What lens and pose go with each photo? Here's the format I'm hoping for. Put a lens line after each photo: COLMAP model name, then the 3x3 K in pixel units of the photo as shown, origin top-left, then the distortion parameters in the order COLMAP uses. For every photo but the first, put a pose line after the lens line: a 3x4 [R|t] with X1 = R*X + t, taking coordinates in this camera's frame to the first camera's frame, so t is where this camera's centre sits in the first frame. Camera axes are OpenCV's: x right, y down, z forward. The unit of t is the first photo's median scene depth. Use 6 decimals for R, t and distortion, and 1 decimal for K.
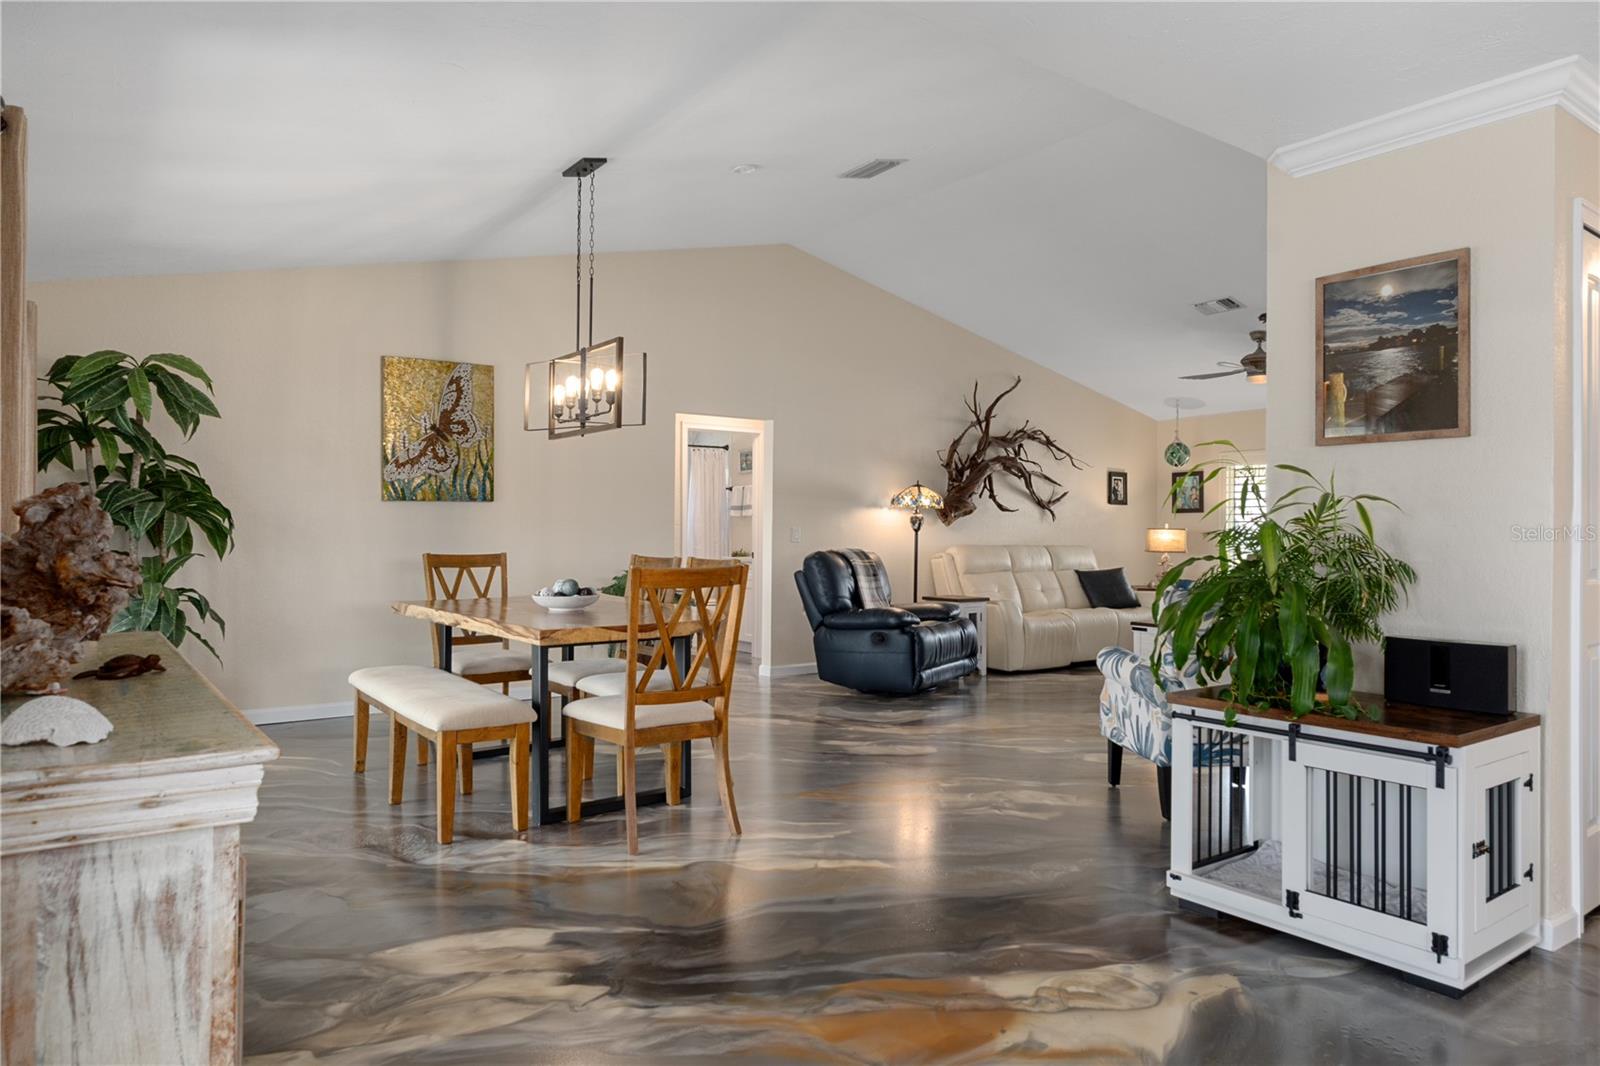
lens RADIAL K [[1003.2, 0, 800.0], [0, 1003.2, 533.0], [0, 0, 1]] dist [0.003632, -0.000058]
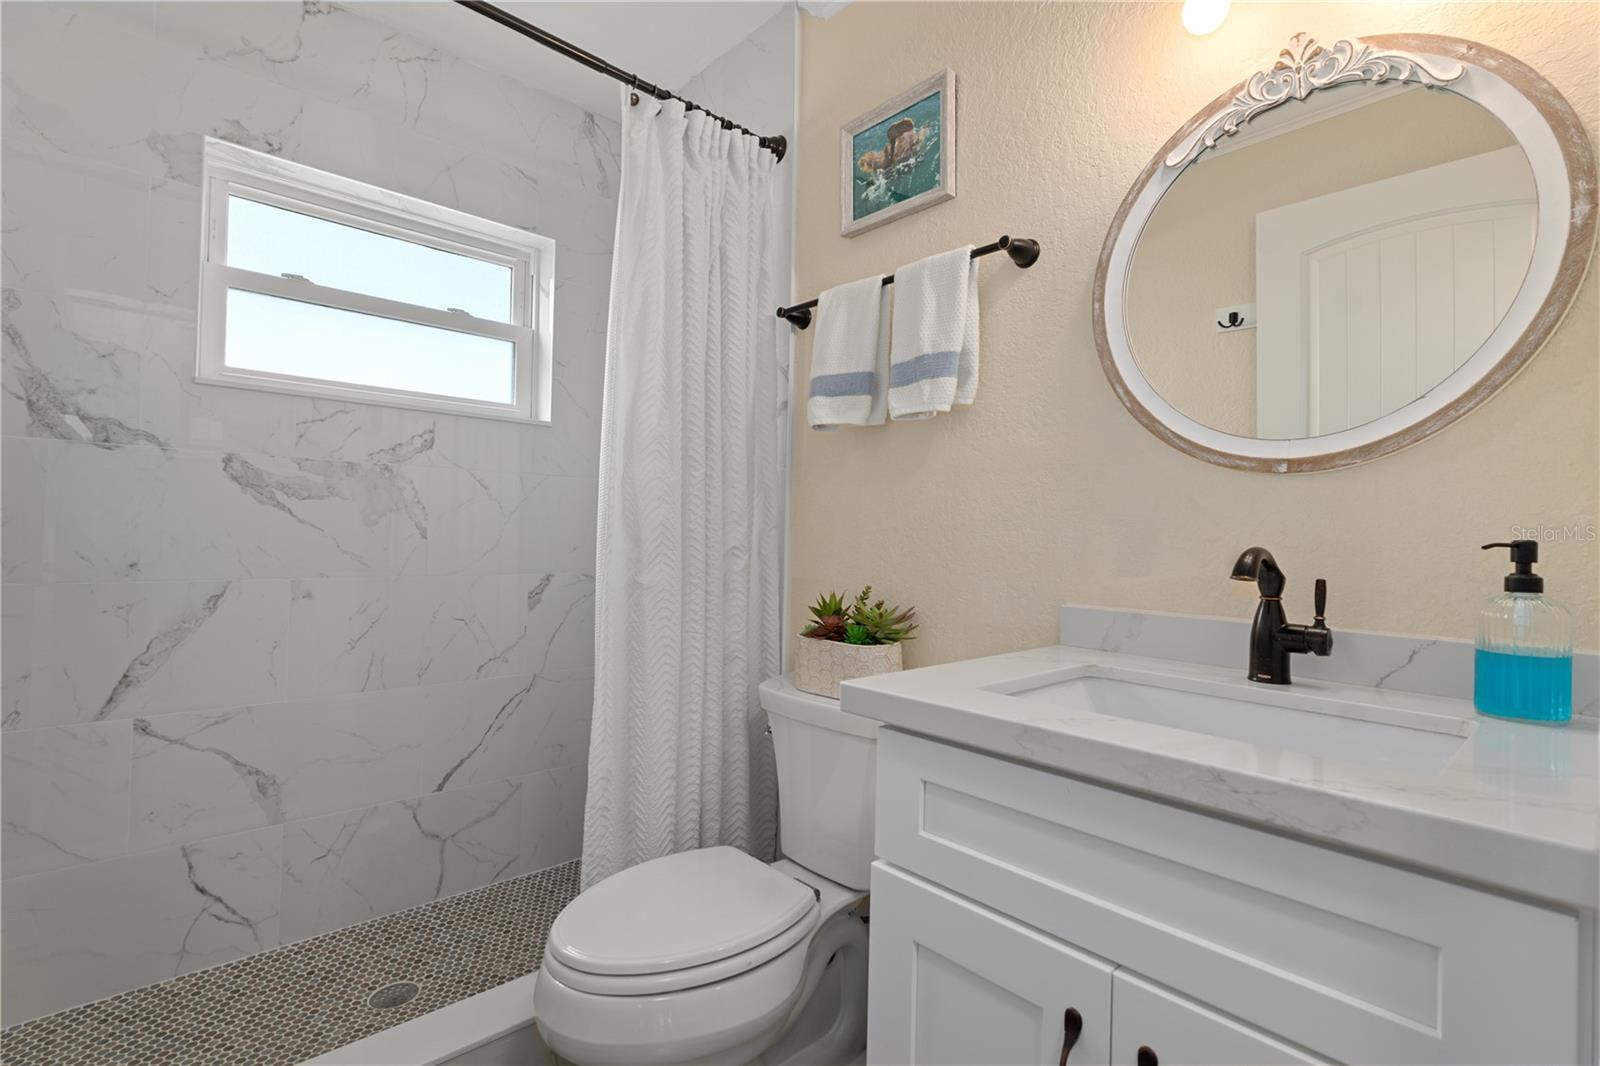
lens RADIAL K [[747.3, 0, 800.0], [0, 747.3, 533.0], [0, 0, 1]] dist [0.001977, -0.000519]
pose [[0.993056, 0.017573, 0.116320, -0.089371], [-0.016980, 0.999837, -0.006089, 0.006272], [-0.116408, 0.004072, 0.993193, 0.849173]]
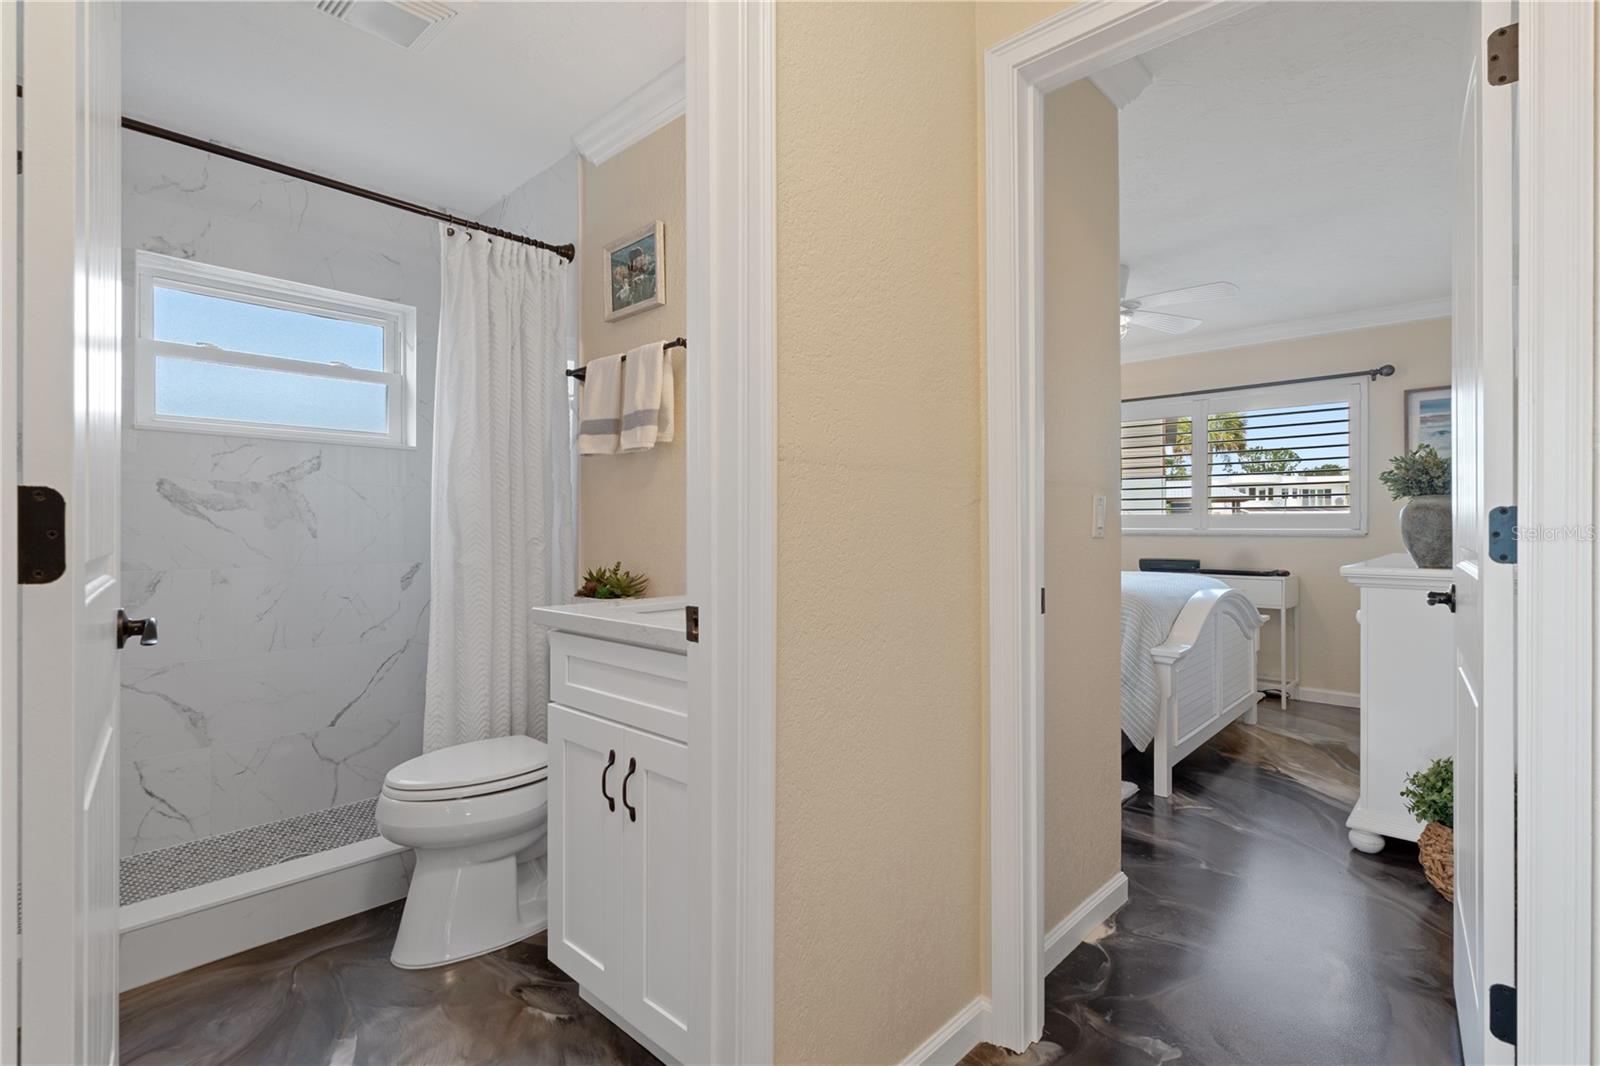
lens RADIAL K [[748.3, 0, 801.6], [0, 748.3, 534.8], [0, 0, 1]] dist [-0.000206, -0.000607]
pose [[0.981549, -0.005713, 0.191126, -0.047119], [0.005344, 0.999983, 0.002444, 0.007437], [-0.191137, -0.001377, 0.981562, 0.765589]]
